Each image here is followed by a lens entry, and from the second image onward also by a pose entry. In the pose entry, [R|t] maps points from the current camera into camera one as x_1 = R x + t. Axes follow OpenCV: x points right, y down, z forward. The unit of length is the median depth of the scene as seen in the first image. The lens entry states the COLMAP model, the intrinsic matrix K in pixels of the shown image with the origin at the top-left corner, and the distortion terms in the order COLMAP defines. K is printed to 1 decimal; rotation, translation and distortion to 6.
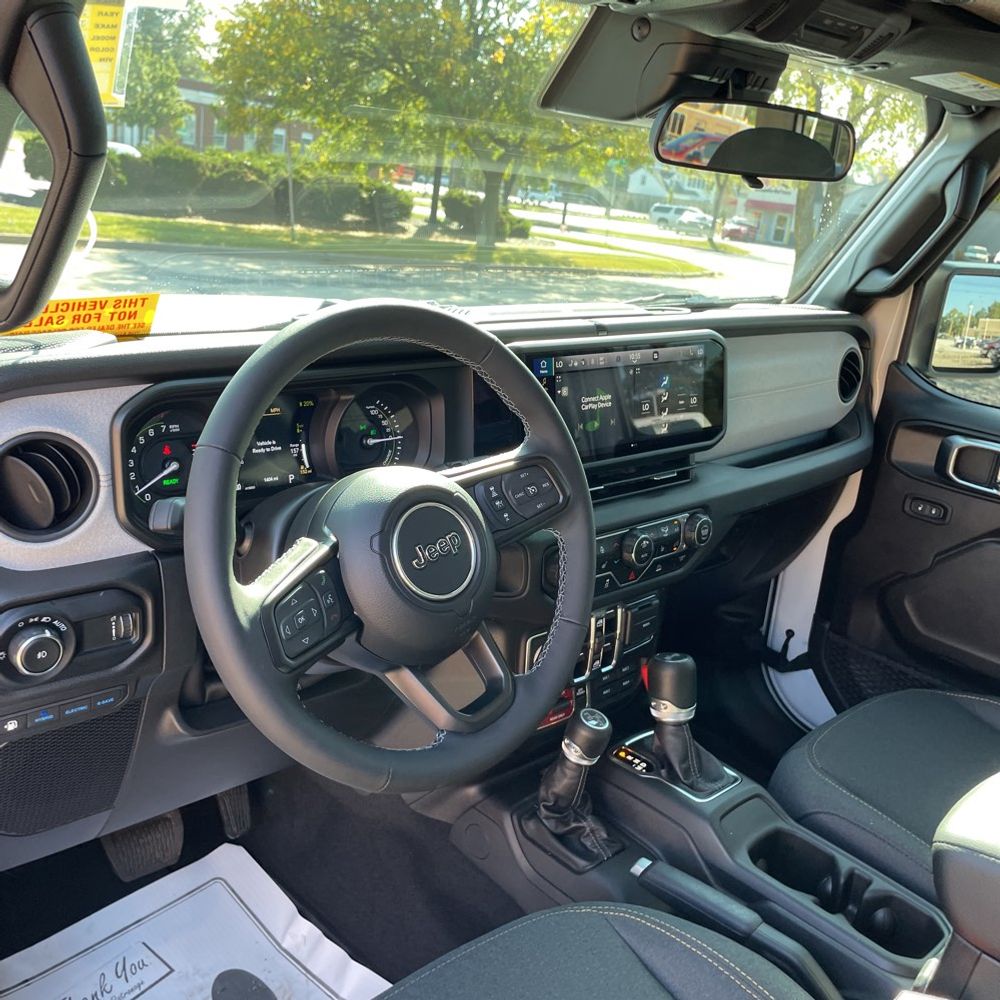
lens RADIAL K [[1003.9, 0, 508.4], [0, 1003.9, 495.6], [0, 0, 1]] dist [0.105625, -0.143600]
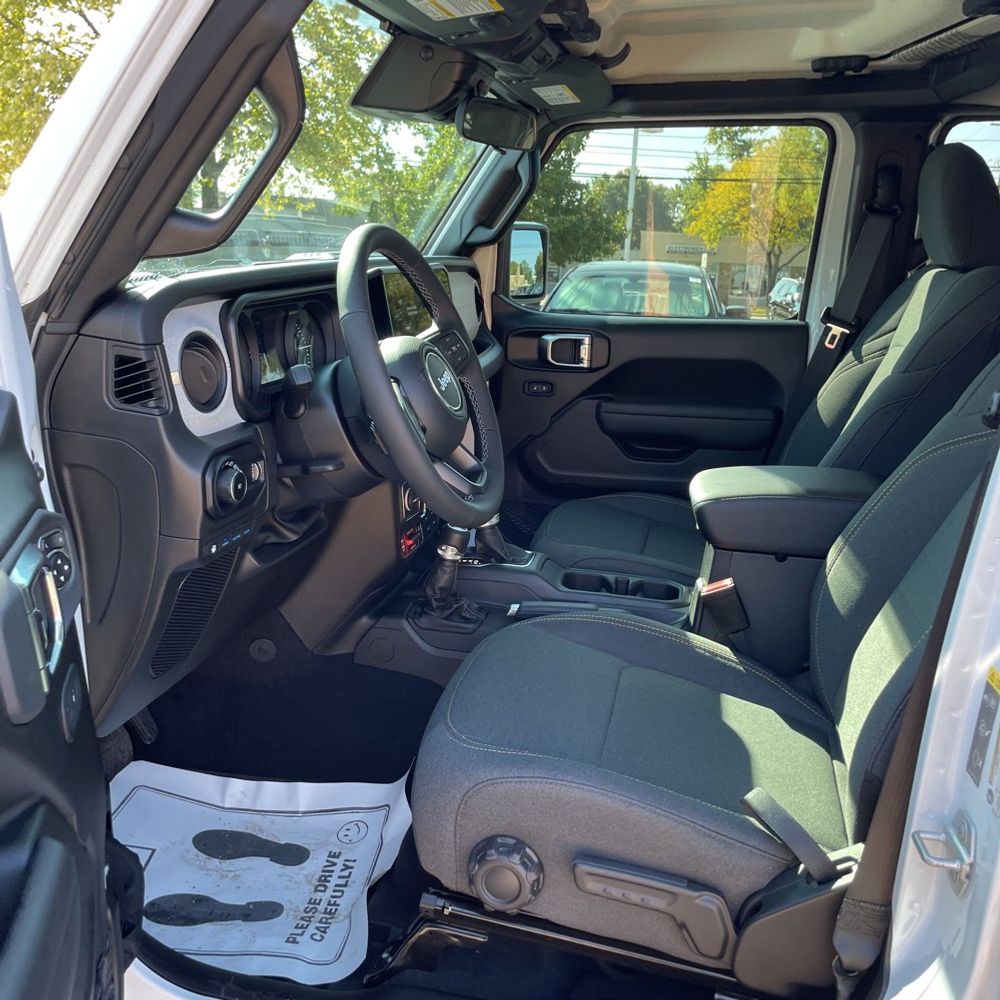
lens RADIAL K [[1015.9, 0, 499.4], [0, 1015.9, 470.0], [0, 0, 1]] dist [0.099460, -0.125358]
pose [[0.822640, -0.198441, 0.532809, -0.611795], [0.224155, 0.974408, 0.016824, 0.128326], [-0.522512, 0.105592, 0.846068, -0.263940]]
